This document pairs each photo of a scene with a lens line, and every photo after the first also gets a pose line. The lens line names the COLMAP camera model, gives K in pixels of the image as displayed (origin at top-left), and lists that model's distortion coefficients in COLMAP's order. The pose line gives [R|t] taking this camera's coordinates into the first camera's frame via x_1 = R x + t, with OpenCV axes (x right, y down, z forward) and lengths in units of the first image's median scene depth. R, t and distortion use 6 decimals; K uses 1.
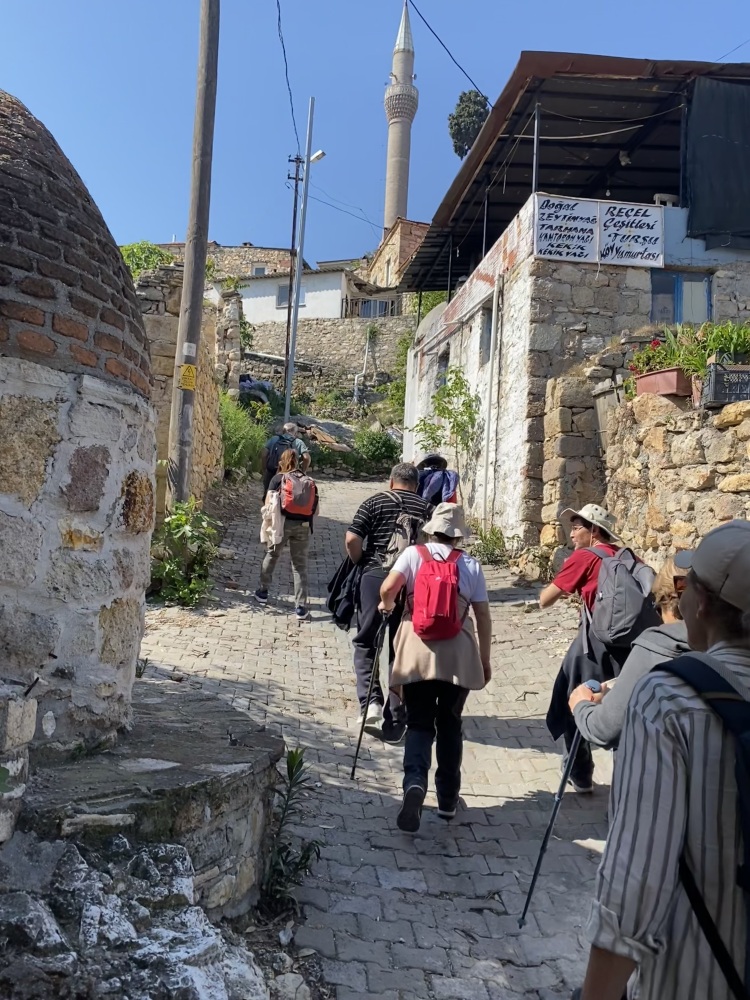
lens RADIAL K [[766.8, 0, 370.9], [0, 766.8, 504.5], [0, 0, 1]] dist [0.030220, -0.036452]
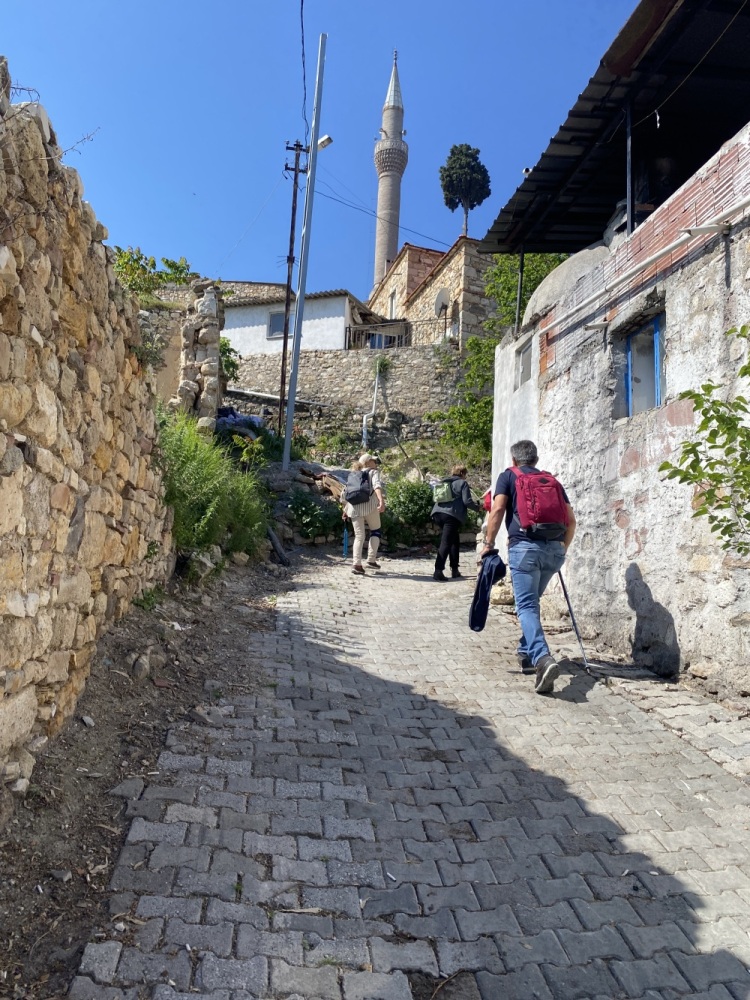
lens RADIAL K [[766.8, 0, 379.6], [0, 766.8, 498.7], [0, 0, 1]] dist [0.030220, -0.036452]
pose [[0.999559, 0.000819, 0.029675, -0.026885], [0.001413, 0.997174, -0.075112, -0.016979], [-0.029653, 0.075121, 0.996733, 0.183228]]
